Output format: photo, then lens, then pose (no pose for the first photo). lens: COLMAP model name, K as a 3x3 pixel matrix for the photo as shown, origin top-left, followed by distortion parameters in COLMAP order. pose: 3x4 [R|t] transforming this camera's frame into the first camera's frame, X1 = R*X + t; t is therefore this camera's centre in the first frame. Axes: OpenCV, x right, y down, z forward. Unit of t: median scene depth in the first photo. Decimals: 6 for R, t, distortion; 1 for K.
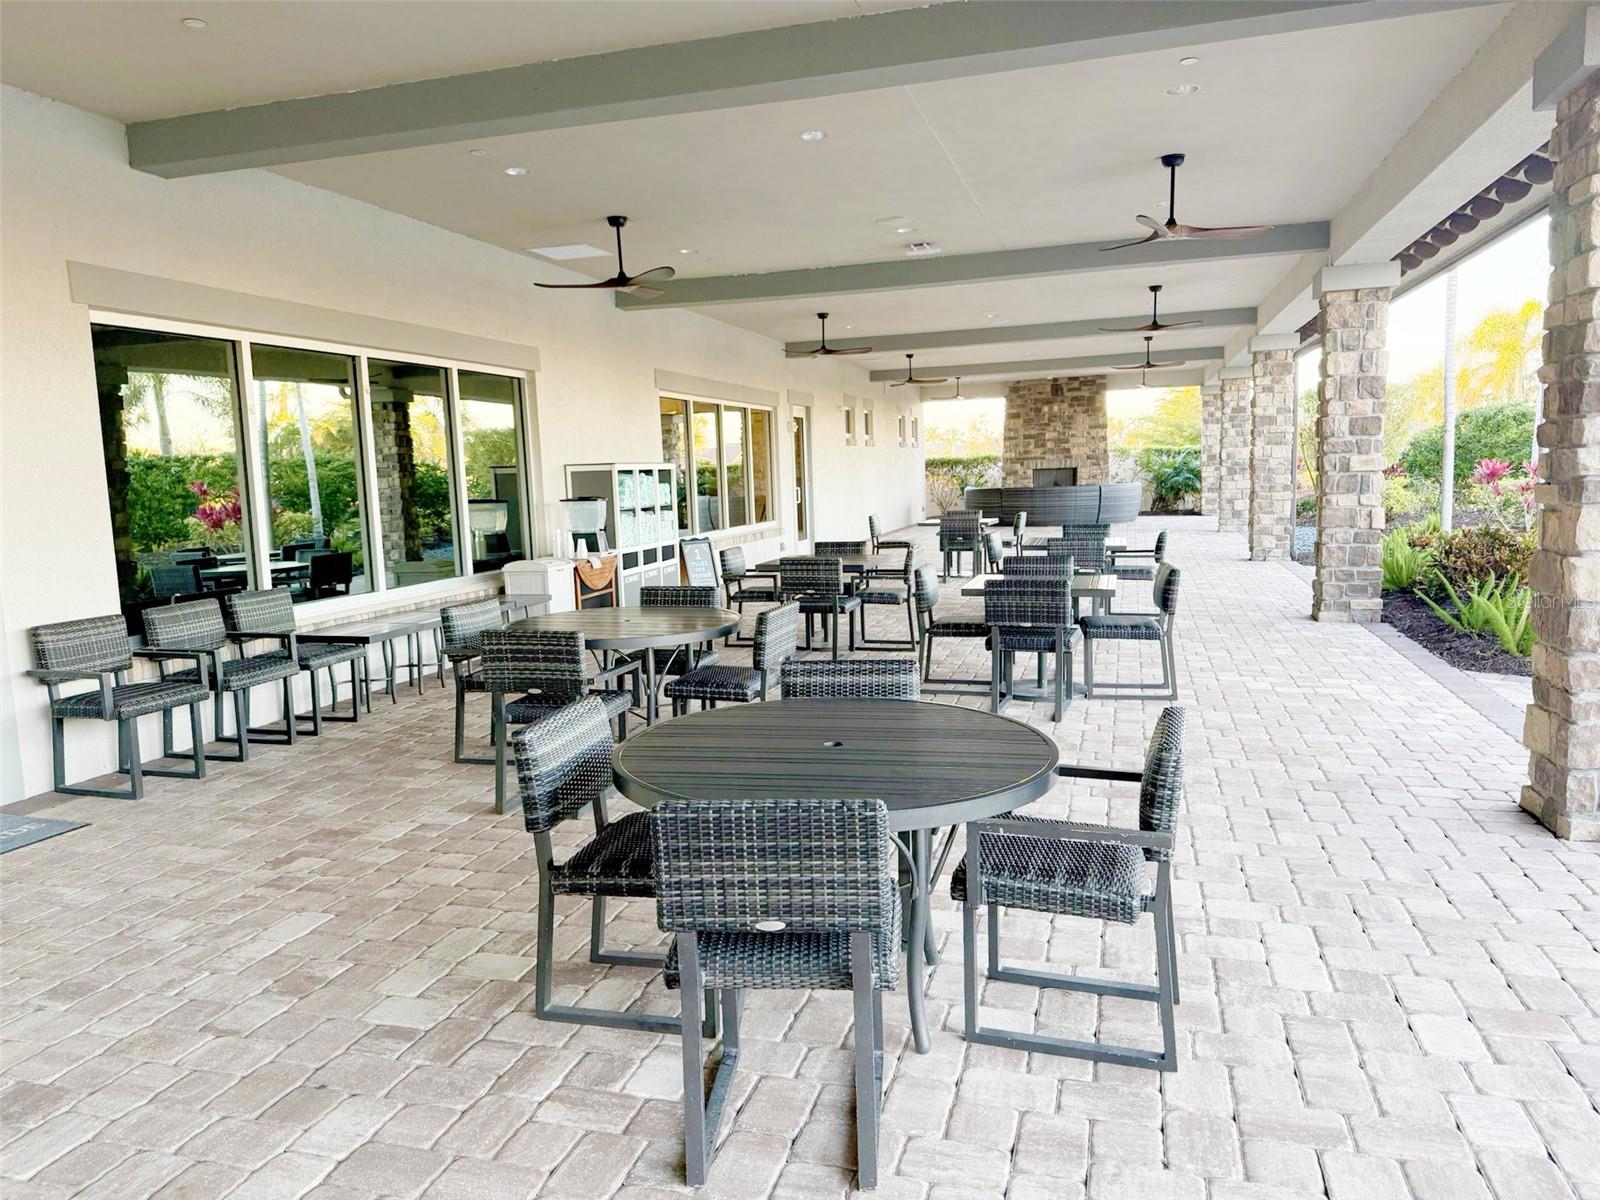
lens RADIAL K [[1122.3, 0, 799.2], [0, 1122.3, 599.6], [0, 0, 1]] dist [-0.000793, -0.000046]
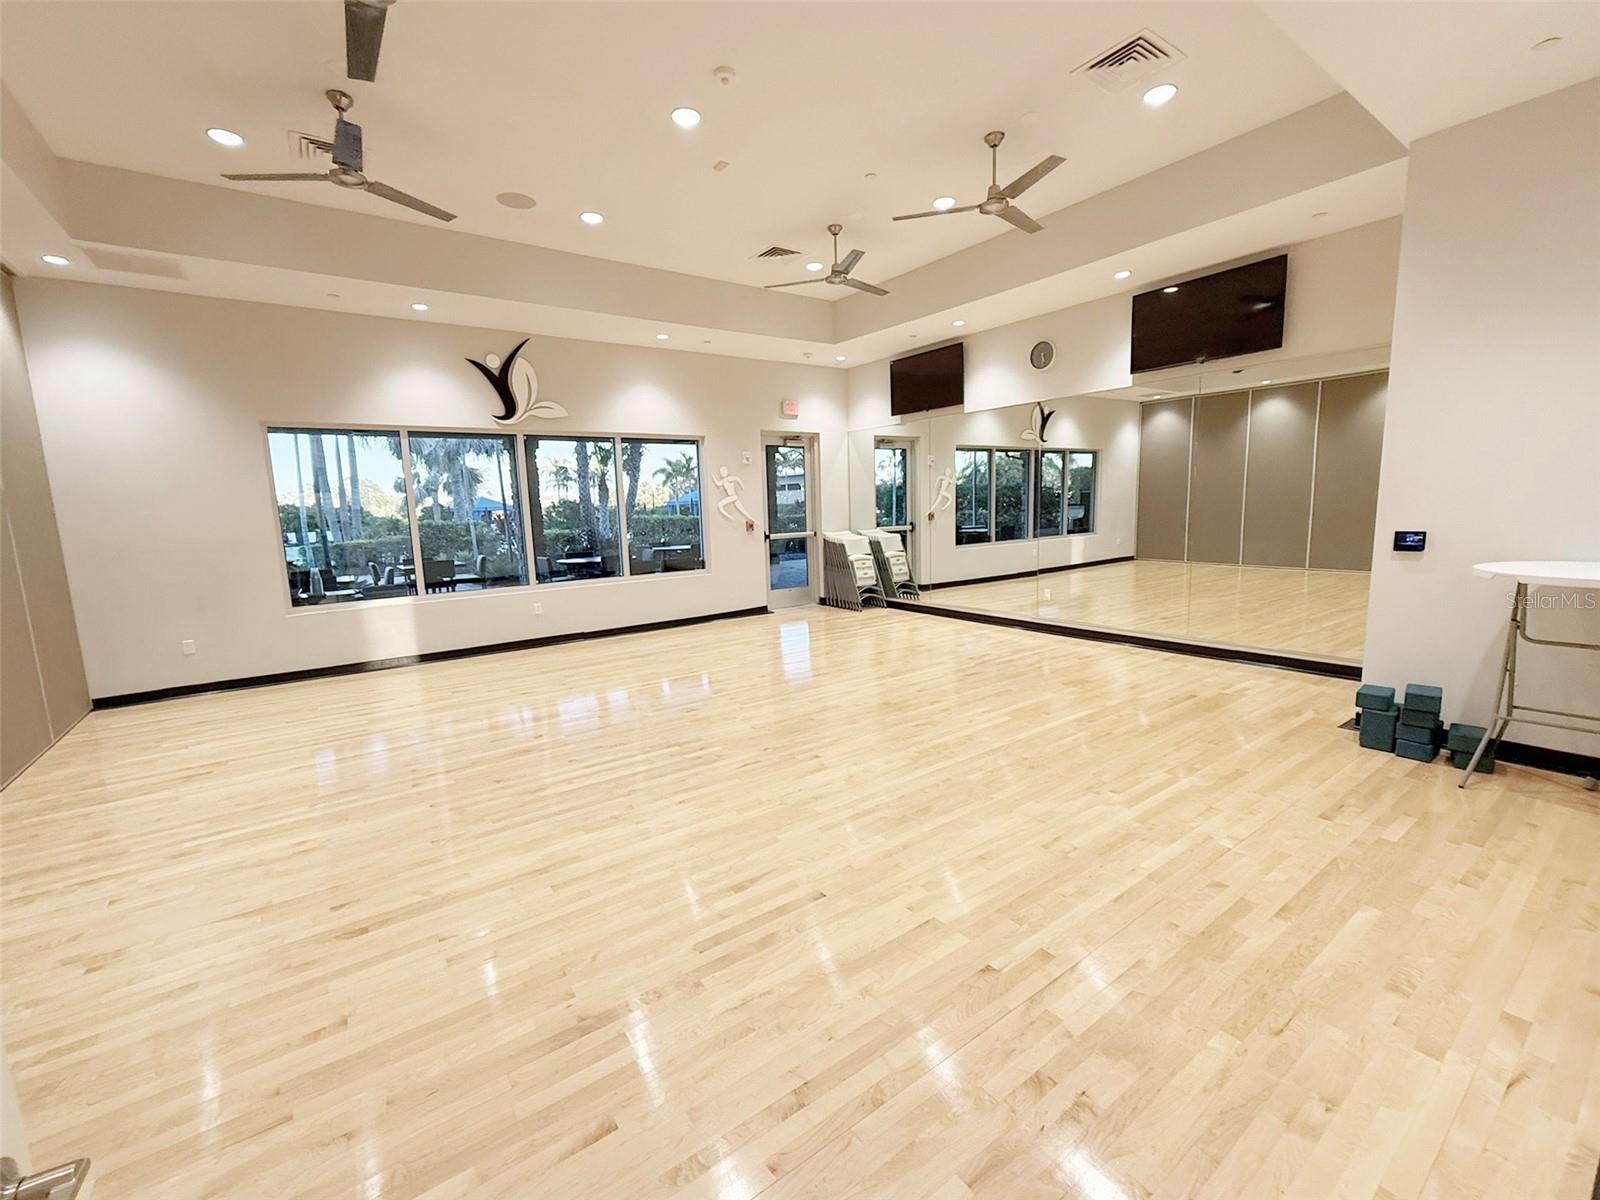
lens RADIAL K [[675.6, 0, 799.5], [0, 675.6, 598.4], [0, 0, 1]] dist [0.000196, 0.000002]
pose [[0.789282, 0.095215, -0.606603, 0.140123], [-0.064014, 0.995280, 0.072932, 0.040570], [0.610685, -0.018732, 0.791652, -0.471506]]
